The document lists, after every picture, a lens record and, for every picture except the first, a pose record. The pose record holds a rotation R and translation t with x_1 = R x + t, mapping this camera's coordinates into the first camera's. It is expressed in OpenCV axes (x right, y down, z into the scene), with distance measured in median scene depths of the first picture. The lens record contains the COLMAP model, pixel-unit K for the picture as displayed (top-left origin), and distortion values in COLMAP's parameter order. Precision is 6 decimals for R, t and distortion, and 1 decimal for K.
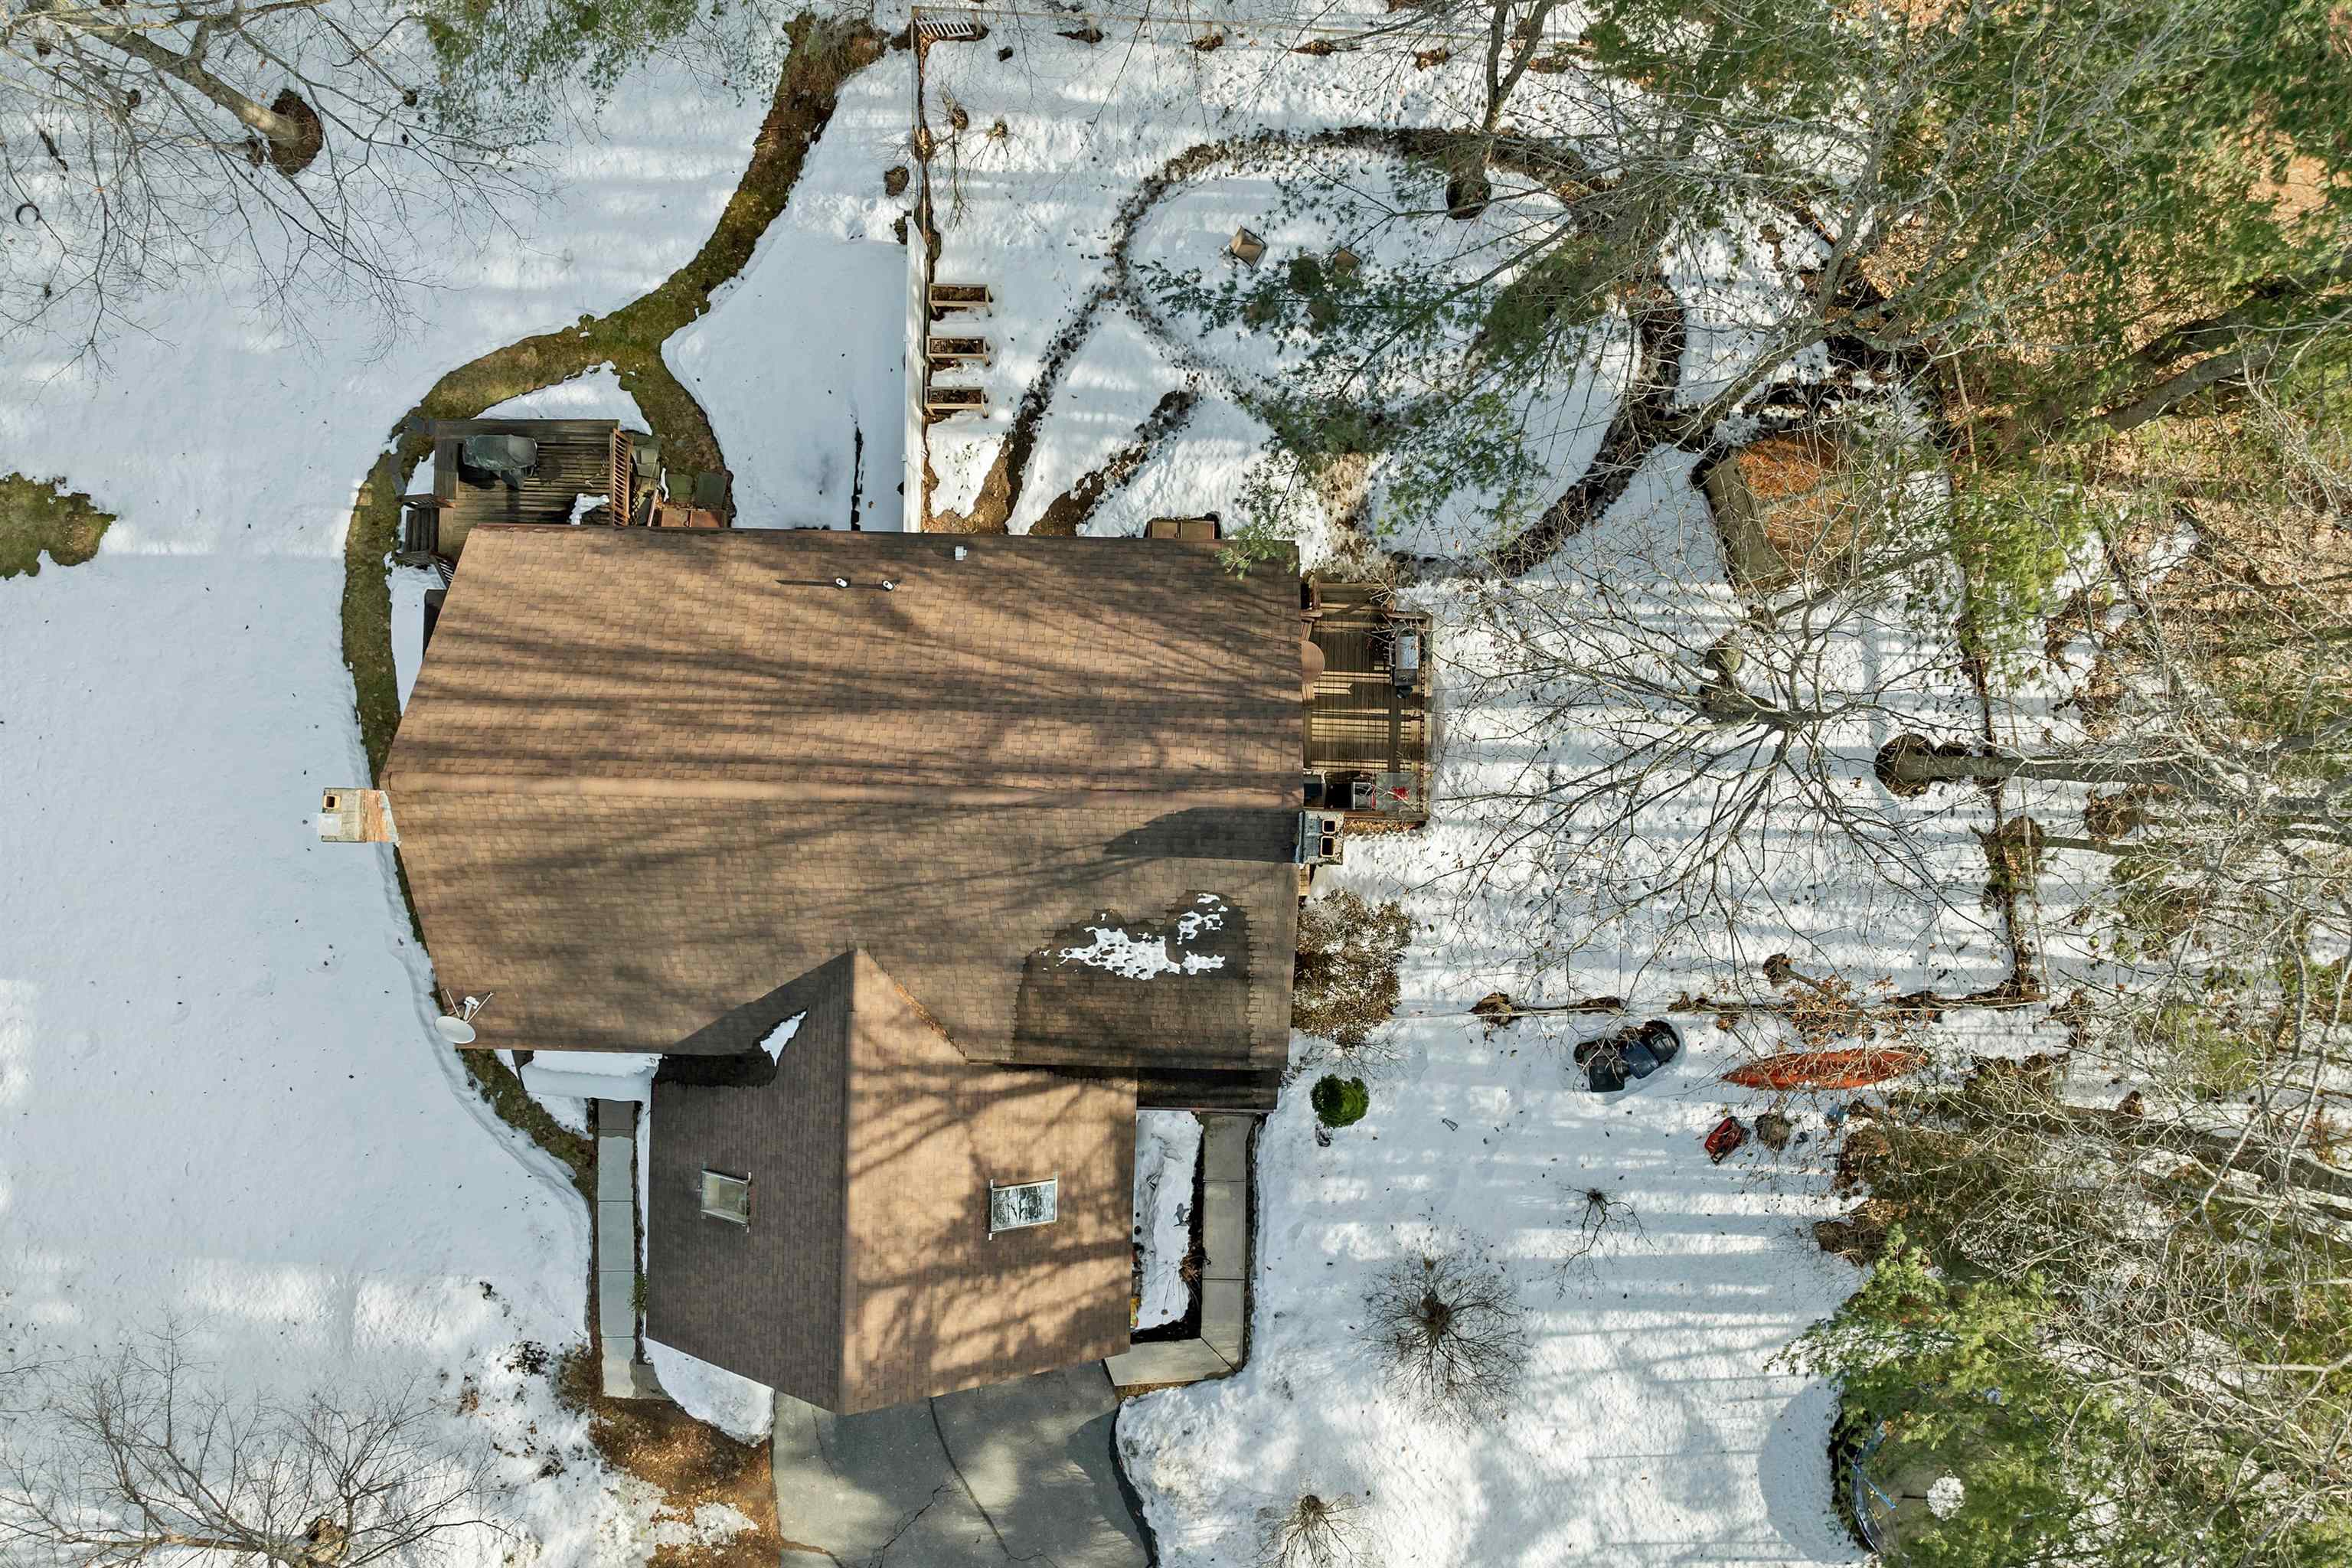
lens RADIAL K [[1708.2, 0, 1194.6], [0, 1708.2, 806.2], [0, 0, 1]] dist [-0.020854, -0.048227]
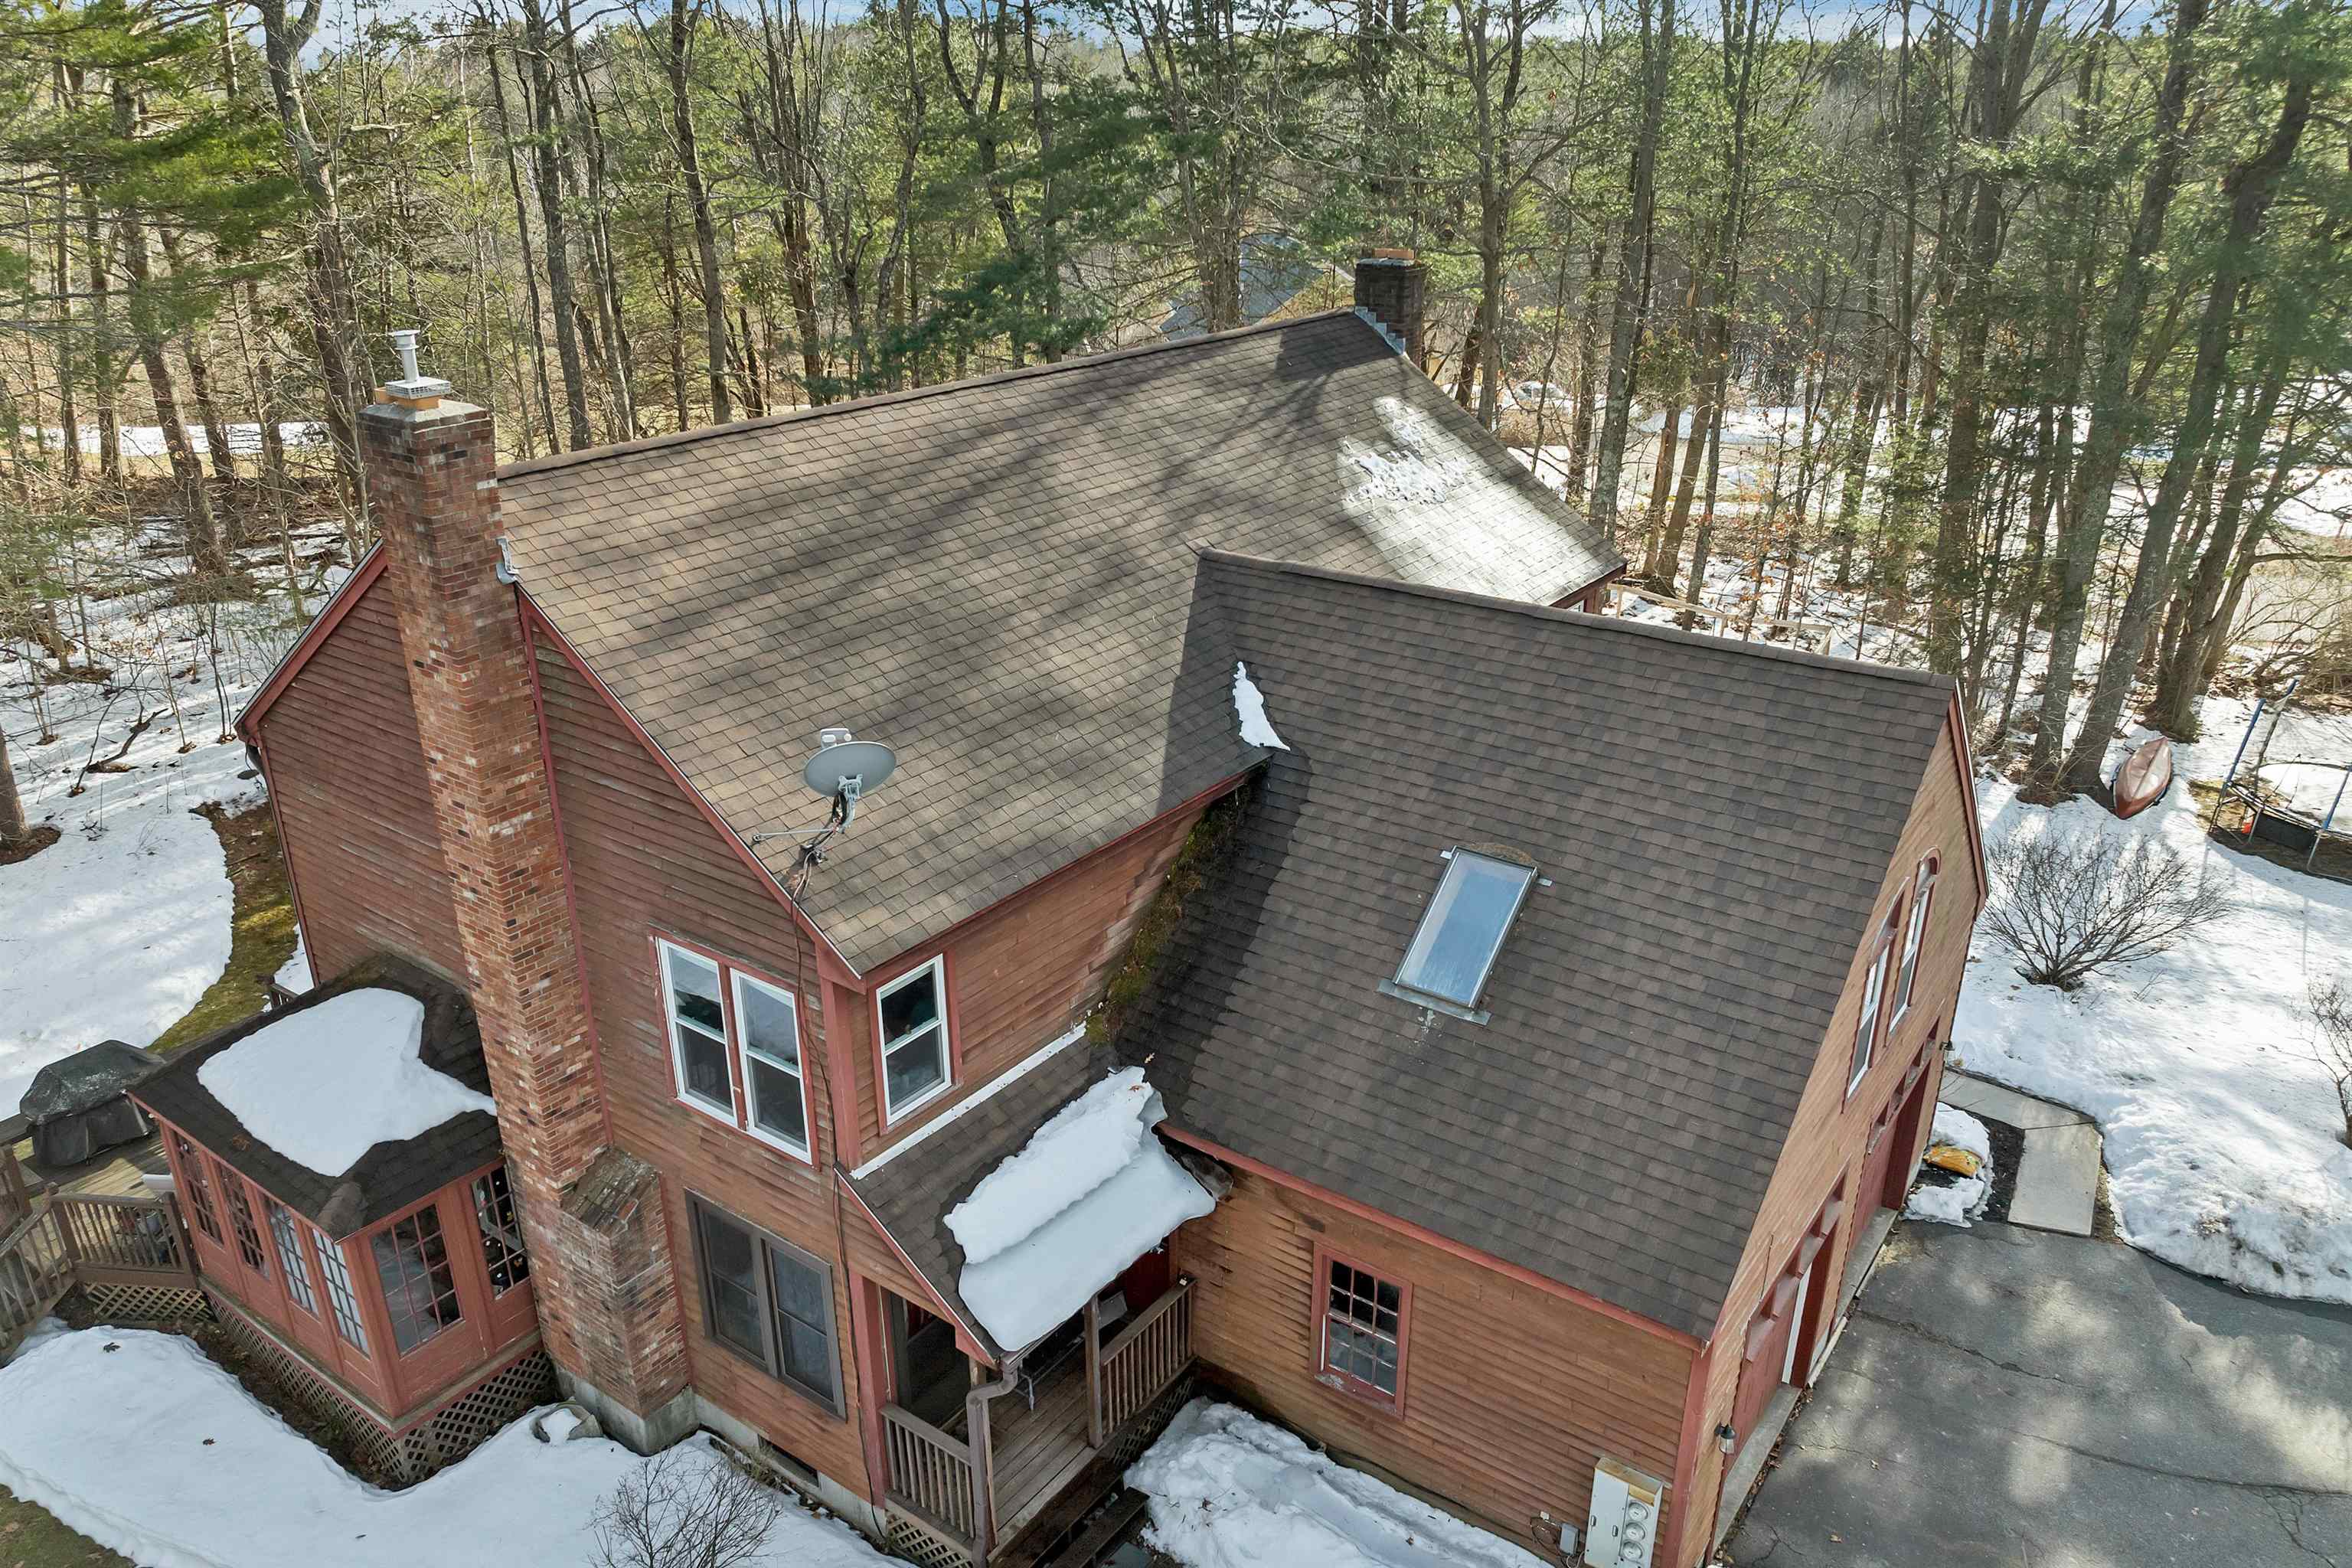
lens RADIAL K [[1708.2, 0, 1194.6], [0, 1708.2, 806.2], [0, 0, 1]] dist [-0.020854, -0.048227]
pose [[0.560876, -0.324736, 0.761554, -0.578431], [0.827700, 0.240151, -0.507188, 0.344795], [-0.018186, 0.914808, 0.403479, 0.662917]]
